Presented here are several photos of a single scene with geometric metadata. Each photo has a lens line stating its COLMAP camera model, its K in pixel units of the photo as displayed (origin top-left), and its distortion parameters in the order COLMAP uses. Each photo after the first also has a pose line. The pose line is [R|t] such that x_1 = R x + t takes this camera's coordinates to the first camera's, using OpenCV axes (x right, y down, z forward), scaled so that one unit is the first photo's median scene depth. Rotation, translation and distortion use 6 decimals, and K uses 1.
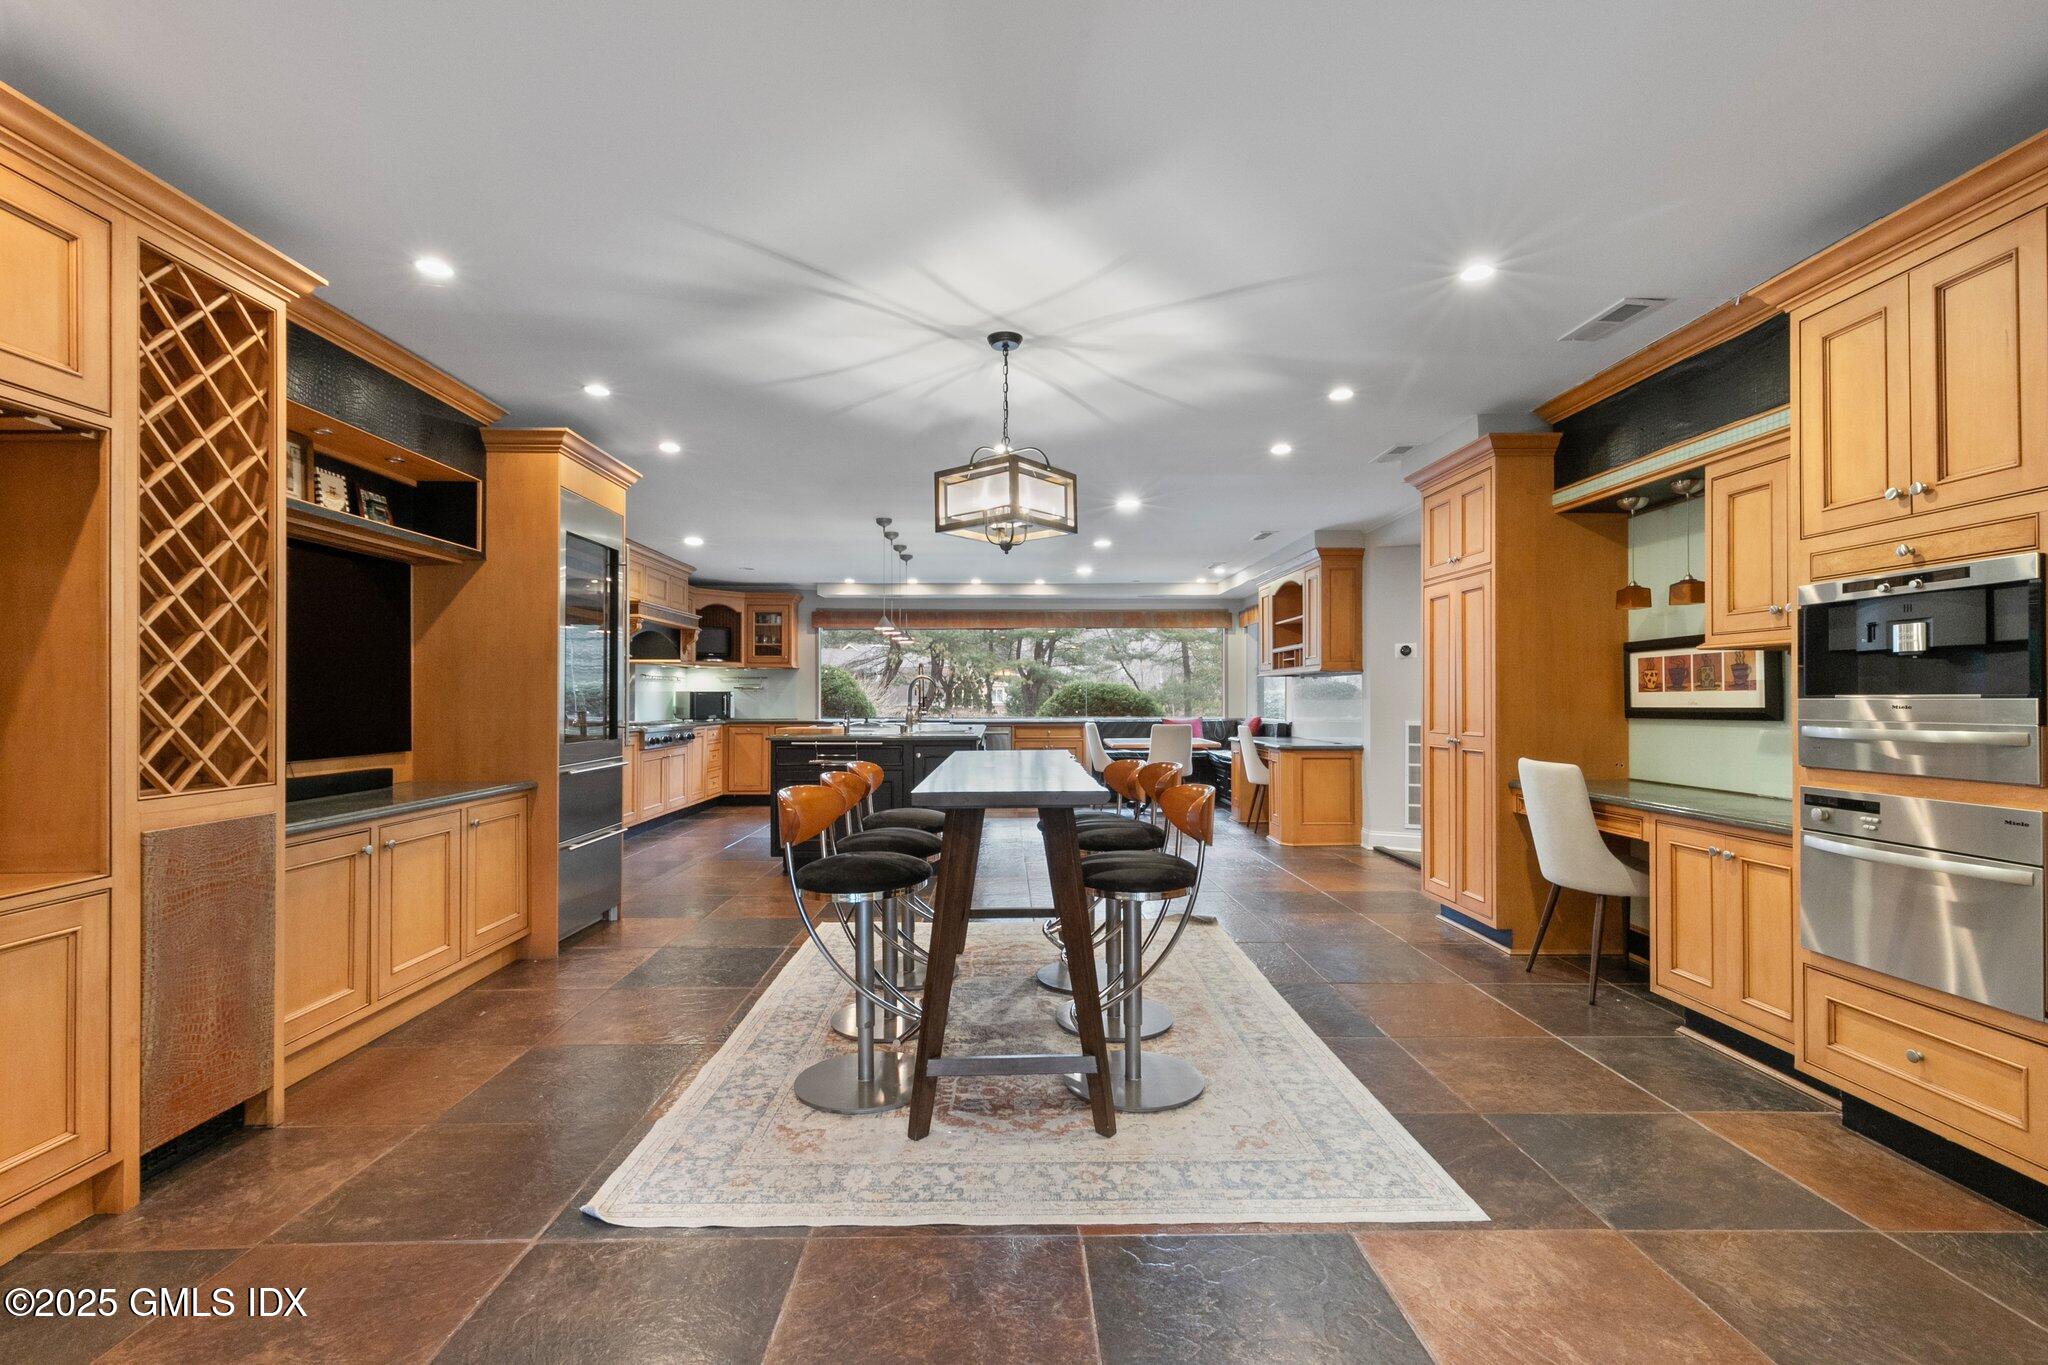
lens RADIAL K [[913.3, 0, 1017.2], [0, 913.3, 692.3], [0, 0, 1]] dist [0.003565, -0.000839]
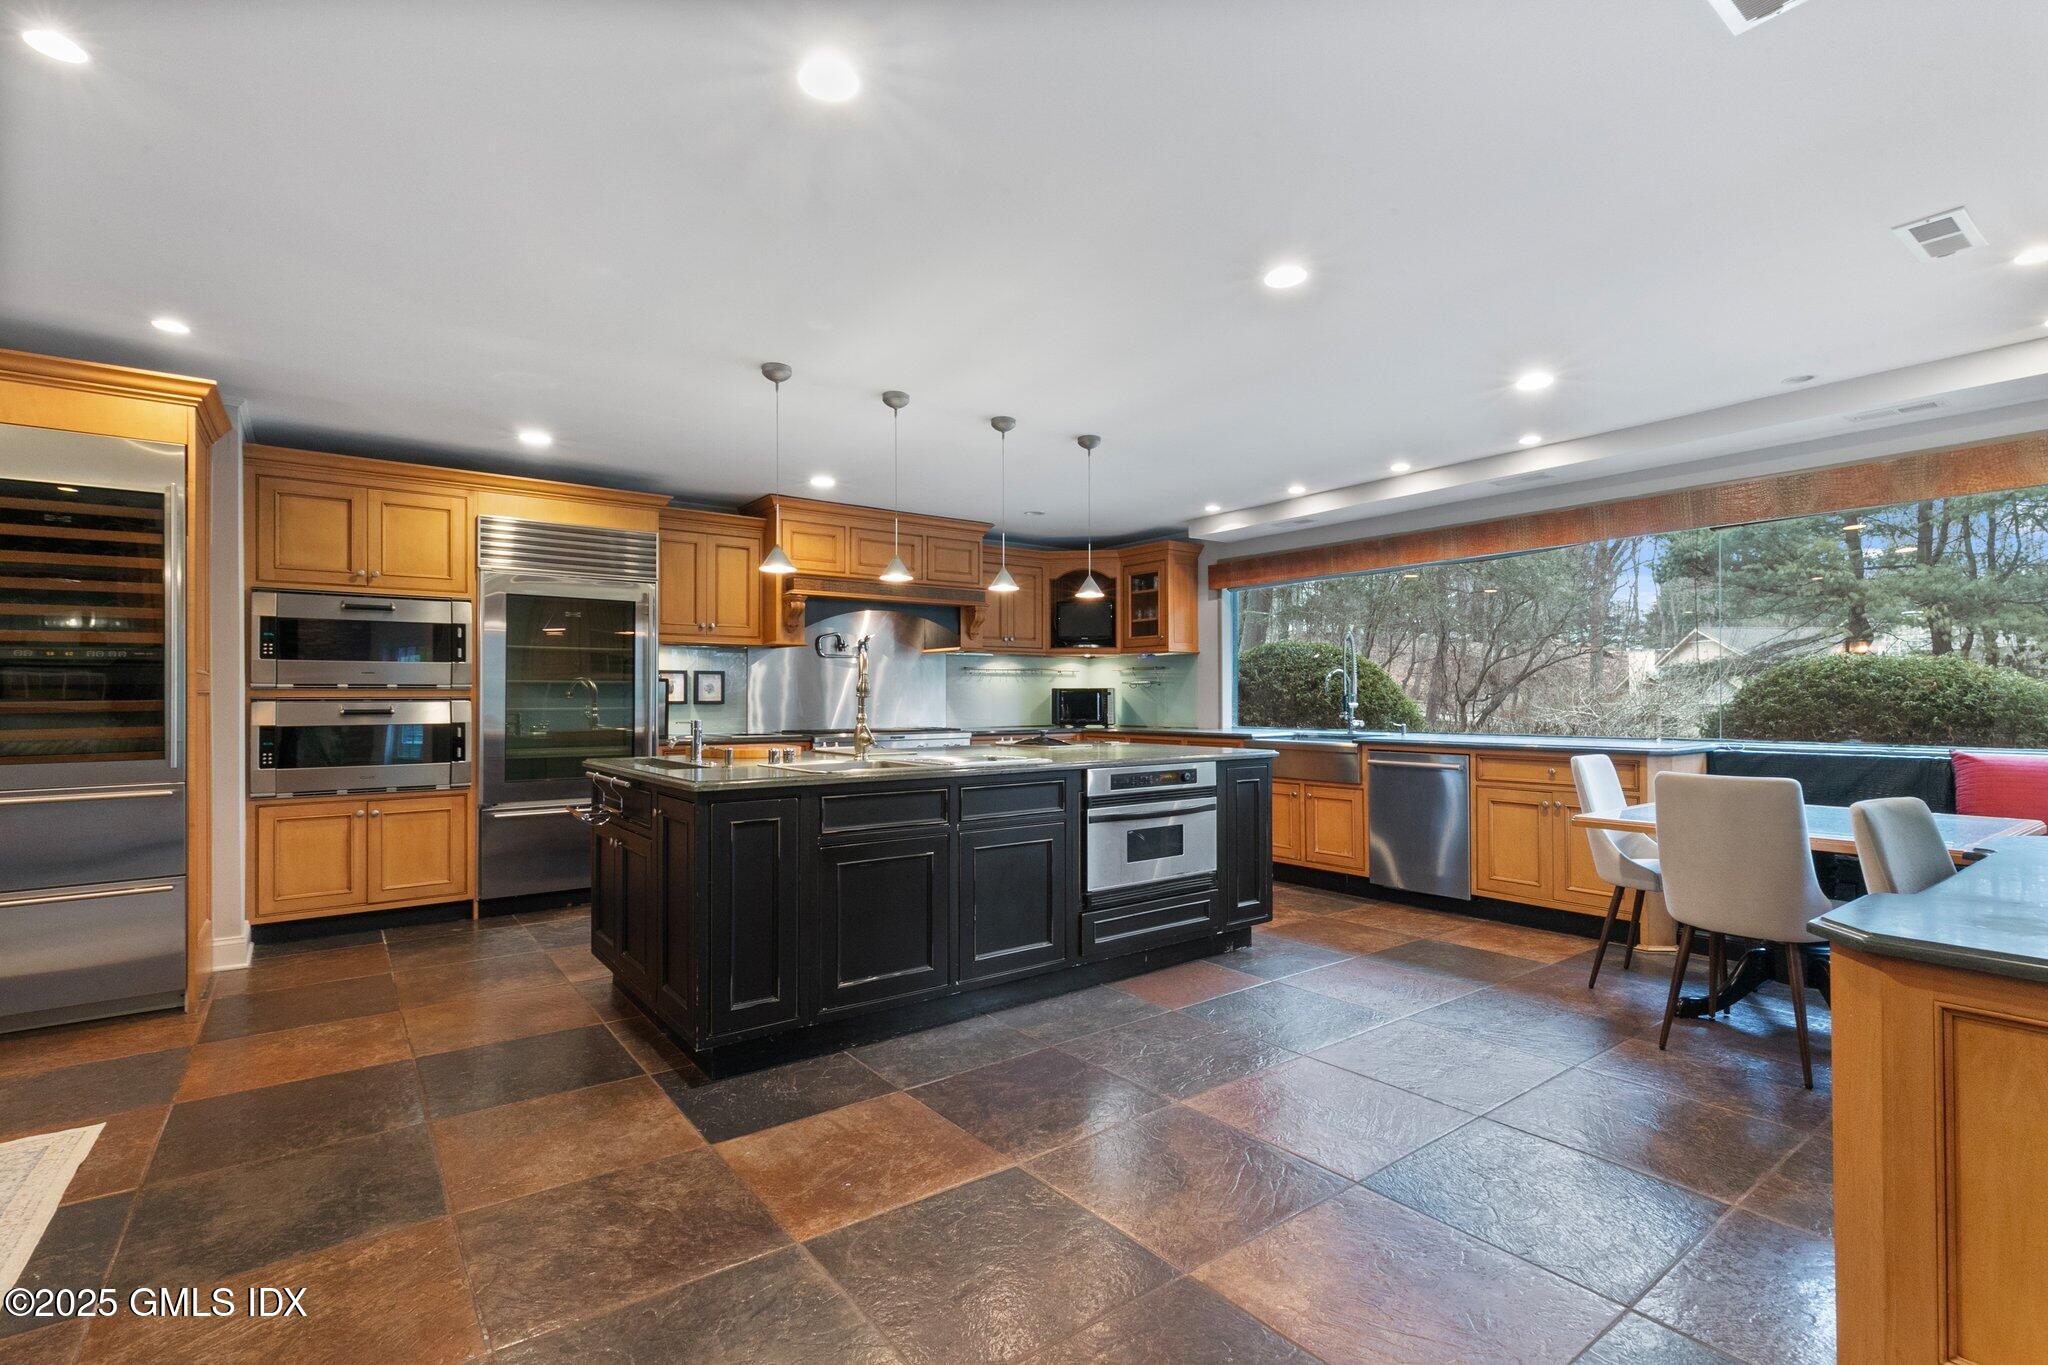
lens RADIAL K [[929.4, 0, 1011.6], [0, 929.4, 691.7], [0, 0, 1]] dist [0.001291, -0.000013]
pose [[0.572470, -0.007273, -0.819894, 0.259521], [0.007571, 0.999965, -0.003584, 0.004365], [0.819891, -0.004156, 0.572505, 0.530081]]
